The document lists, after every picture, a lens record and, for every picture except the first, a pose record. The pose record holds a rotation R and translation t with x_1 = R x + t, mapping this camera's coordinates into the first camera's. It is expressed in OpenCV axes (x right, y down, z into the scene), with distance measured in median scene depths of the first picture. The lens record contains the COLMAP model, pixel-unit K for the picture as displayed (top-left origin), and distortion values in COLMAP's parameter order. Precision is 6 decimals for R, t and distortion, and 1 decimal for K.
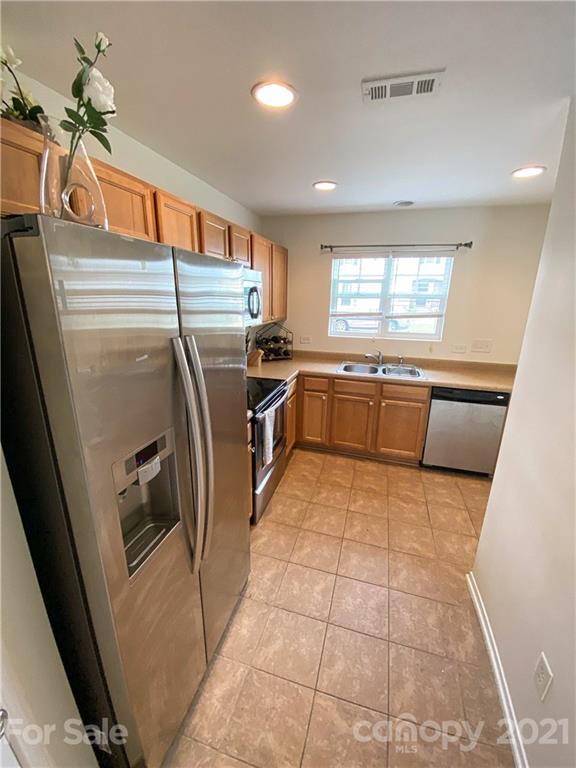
lens RADIAL K [[313.5, 0, 281.2], [0, 313.5, 381.6], [0, 0, 1]] dist [0.005091, -0.012885]
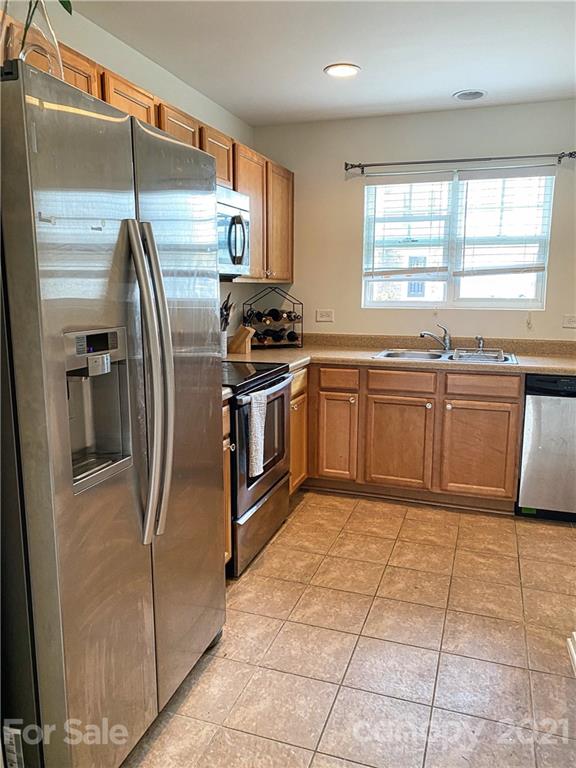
lens RADIAL K [[592.8, 0, 274.3], [0, 592.8, 386.2], [0, 0, 1]] dist [-0.004237, -0.003119]
pose [[0.999089, -0.003968, -0.042489, 0.038275], [-0.000433, 0.994673, -0.103082, 0.162443], [0.042672, 0.103006, 0.993765, -0.180061]]
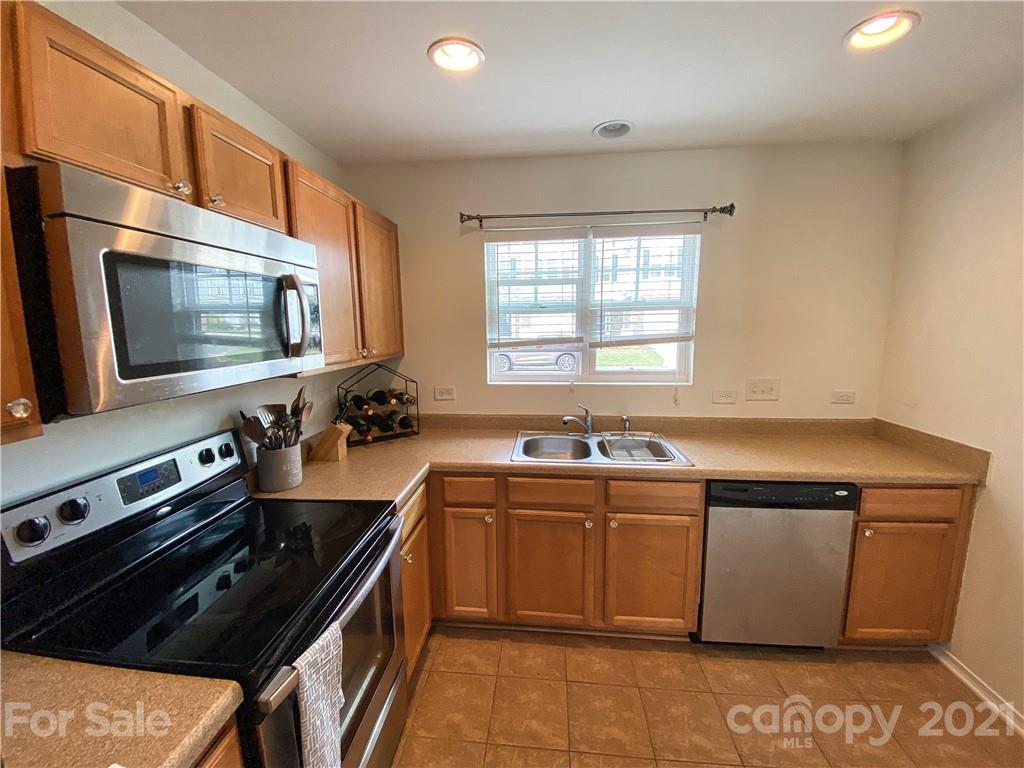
lens RADIAL K [[418.0, 0, 507.4], [0, 418.0, 380.2], [0, 0, 1]] dist [0.005091, -0.012885]
pose [[0.978769, -0.052103, 0.198234, 0.060861], [0.078723, 0.988532, -0.128868, -0.079214], [-0.189247, 0.141738, 0.971646, 0.416153]]
